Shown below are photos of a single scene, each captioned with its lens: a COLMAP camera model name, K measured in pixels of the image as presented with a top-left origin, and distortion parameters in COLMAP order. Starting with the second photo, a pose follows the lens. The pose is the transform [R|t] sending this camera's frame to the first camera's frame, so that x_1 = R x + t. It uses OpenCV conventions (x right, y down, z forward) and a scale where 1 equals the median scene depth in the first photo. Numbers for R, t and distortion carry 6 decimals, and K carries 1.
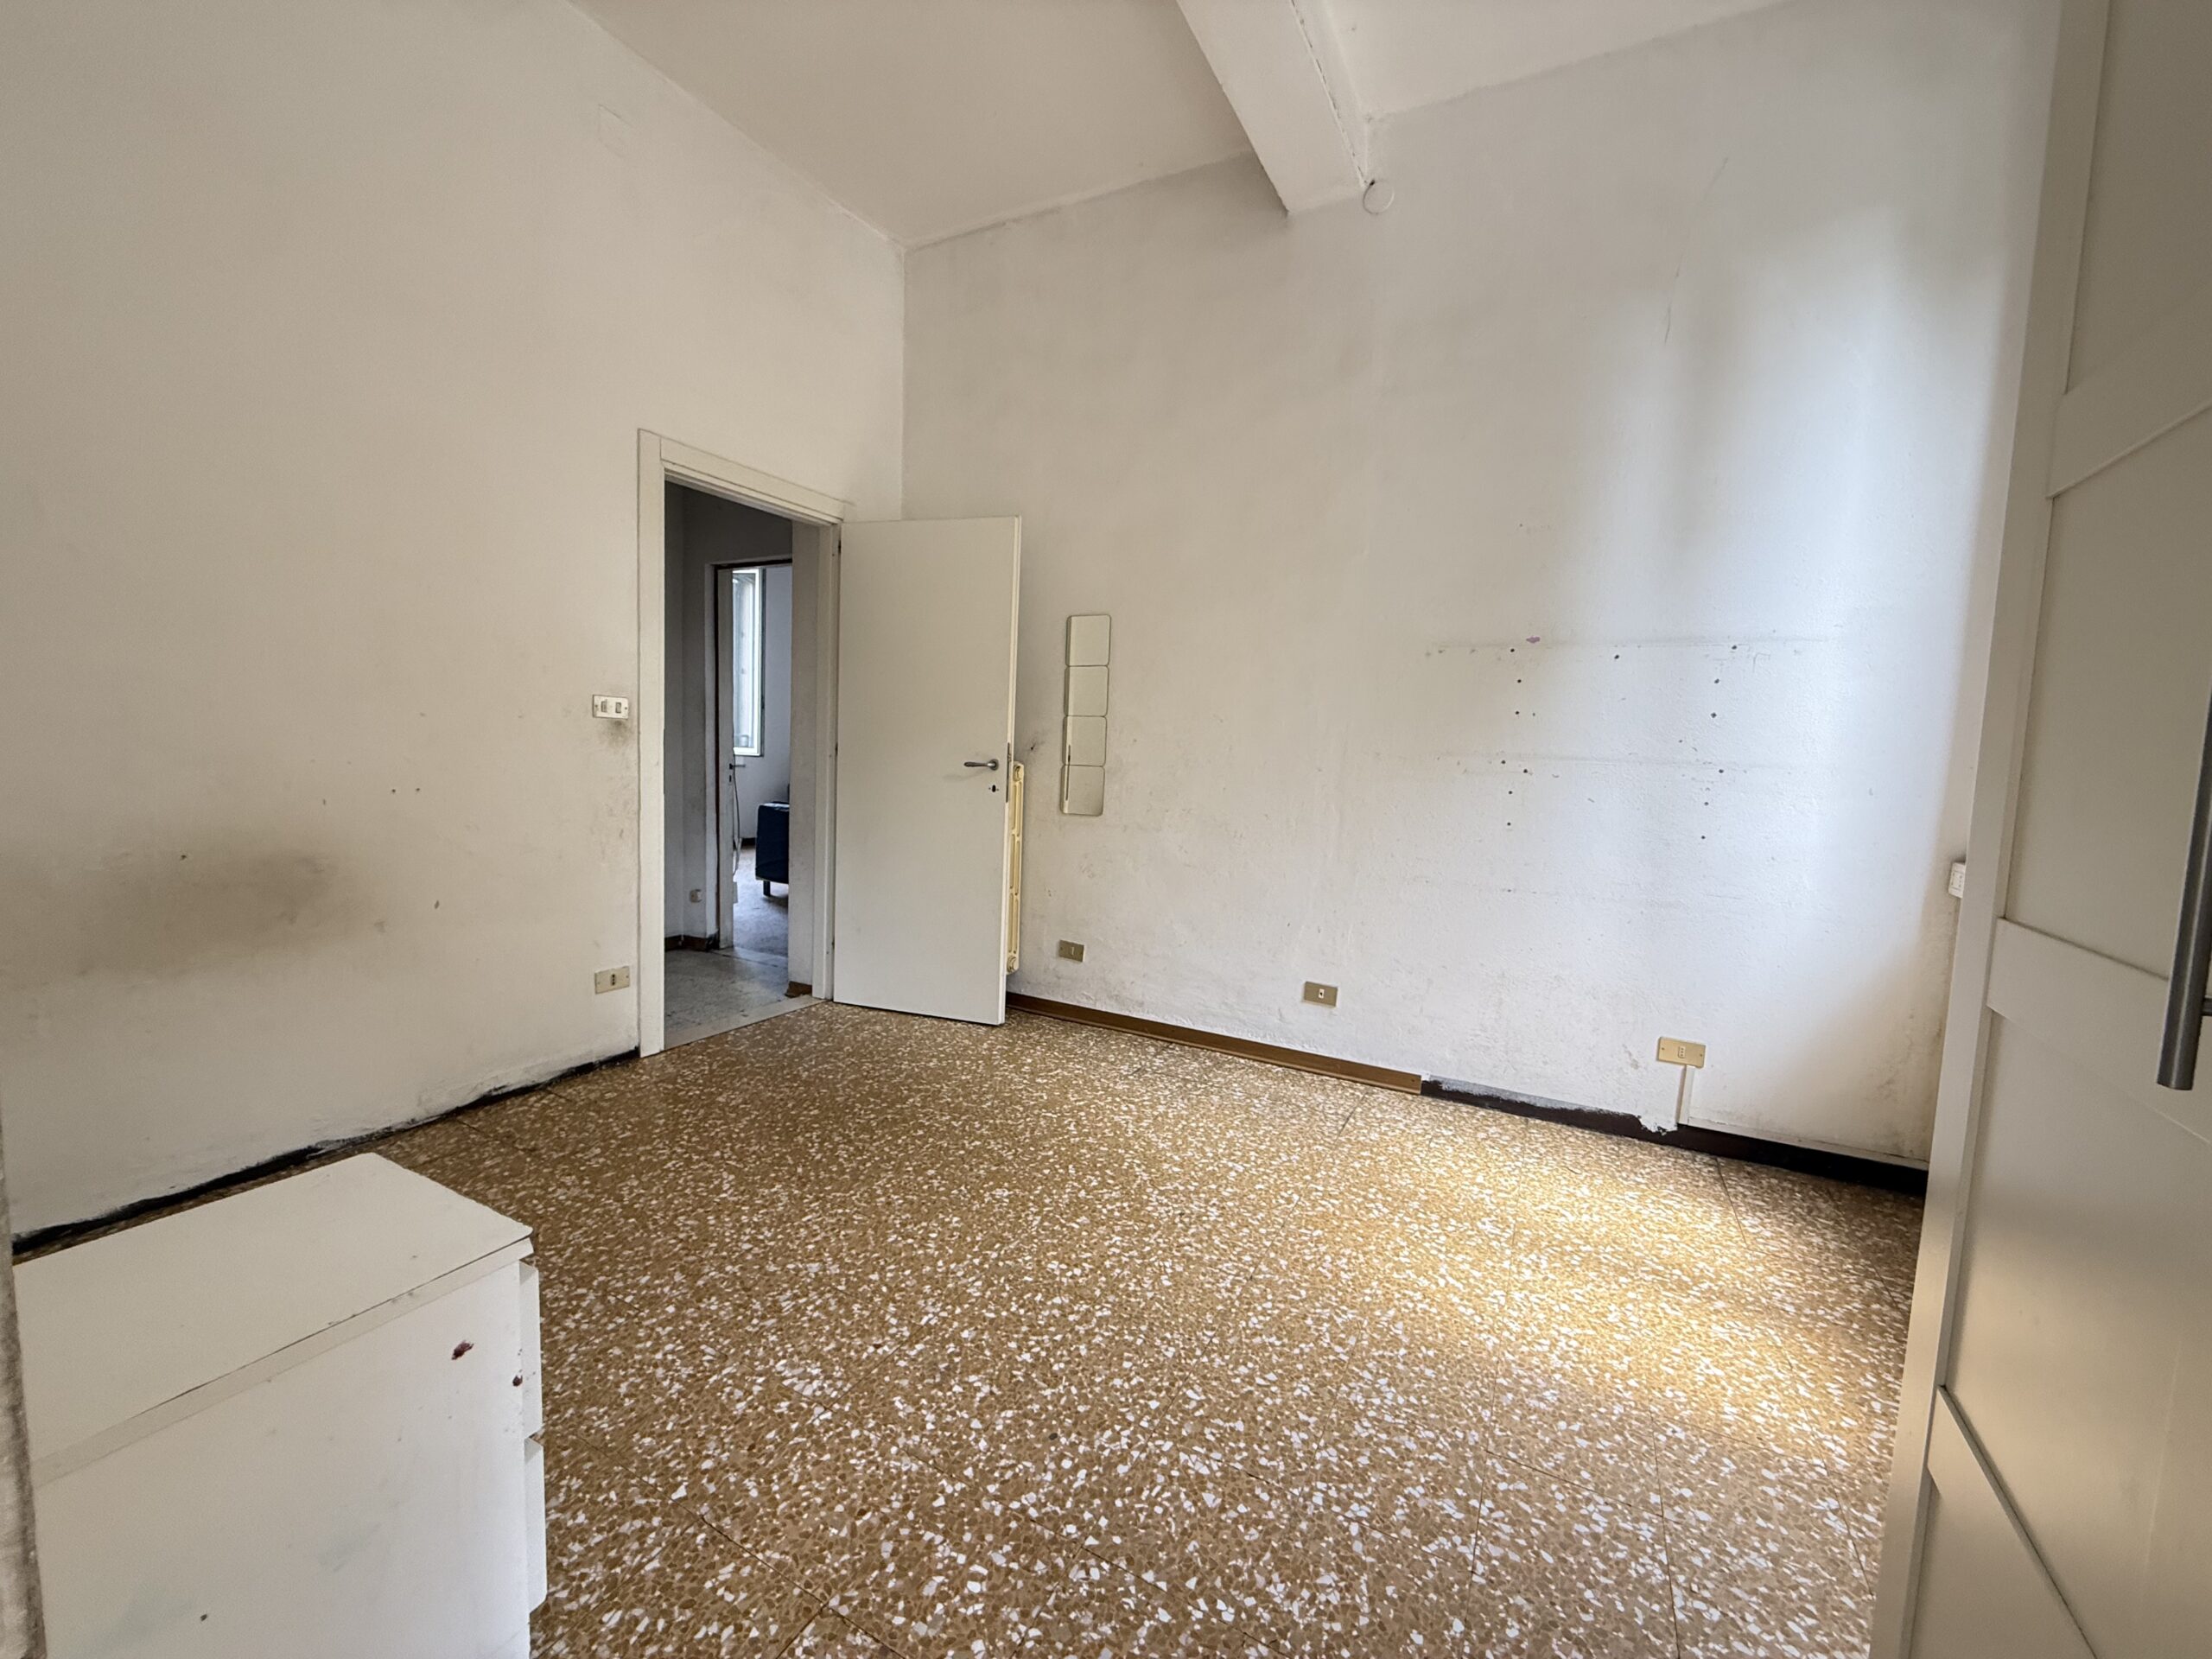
lens RADIAL K [[883.3, 0, 1107.6], [0, 883.3, 825.1], [0, 0, 1]] dist [-0.000474, -0.000013]
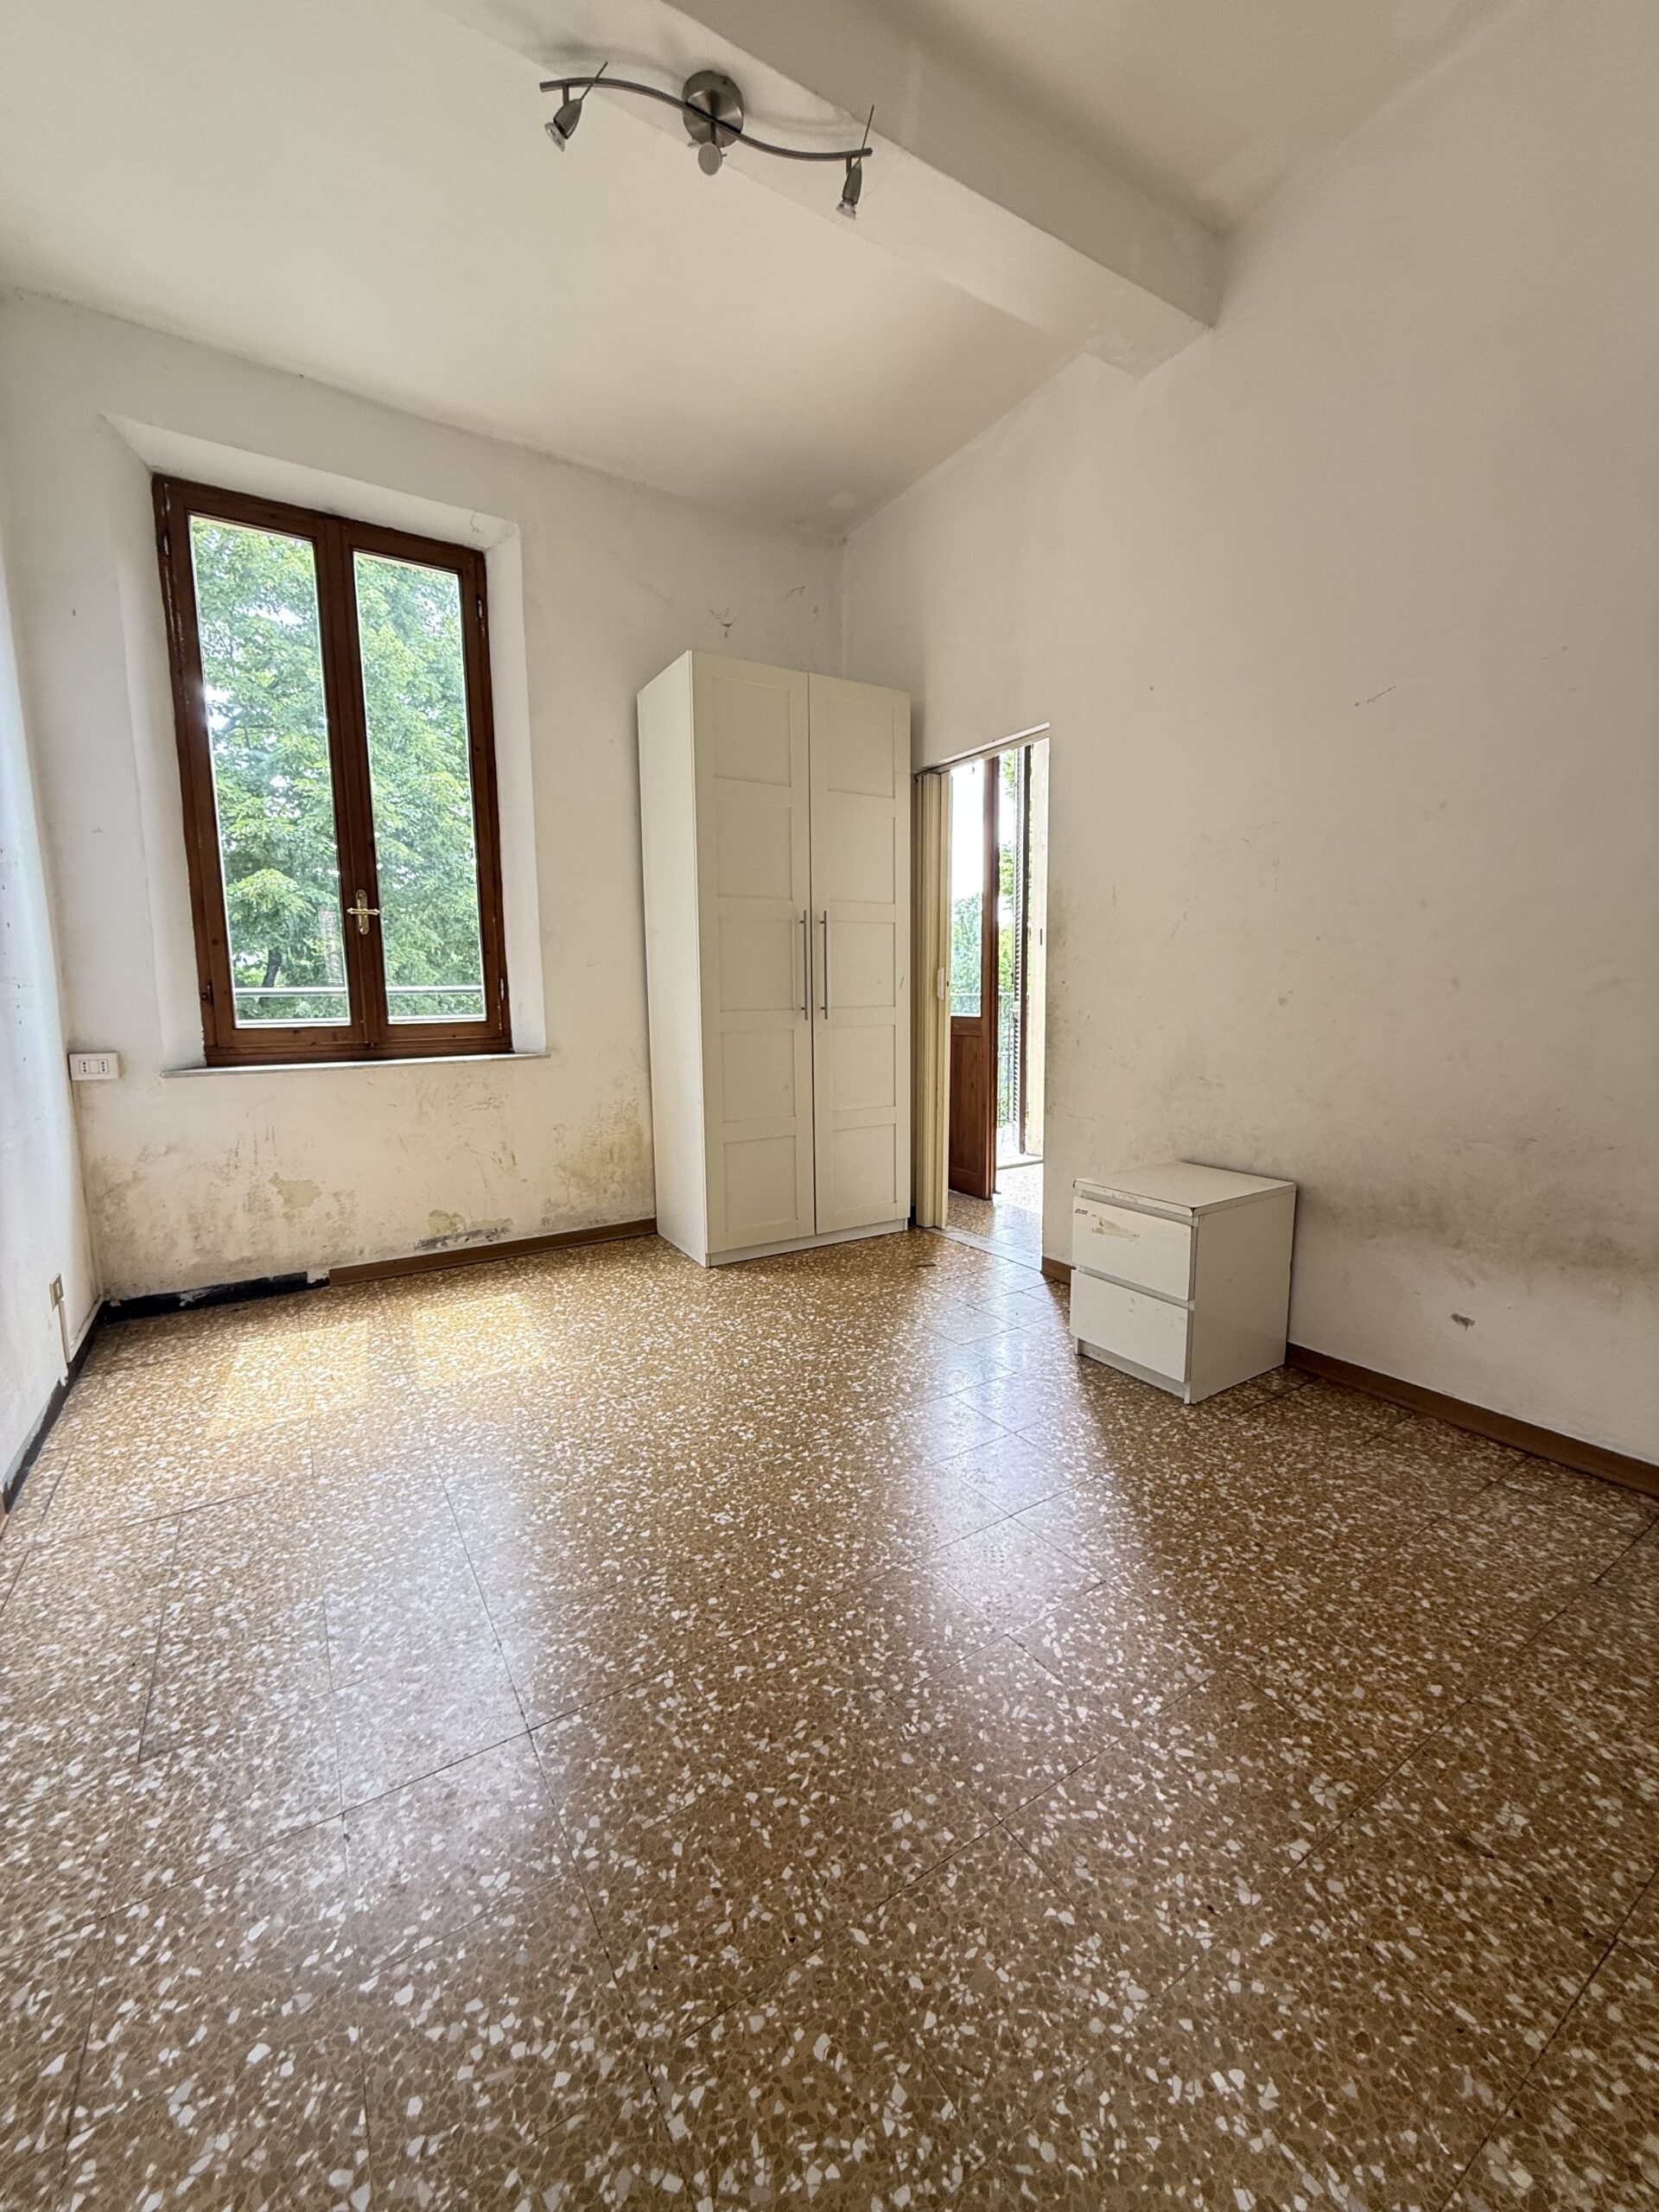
lens RADIAL K [[883.3, 0, 830.3], [0, 883.3, 1103.5], [0, 0, 1]] dist [-0.000474, -0.000013]
pose [[-0.867433, -0.093699, 0.488651, -0.618190], [0.021527, 0.974120, 0.225003, -0.157774], [-0.497087, 0.205695, -0.842967, 1.683479]]
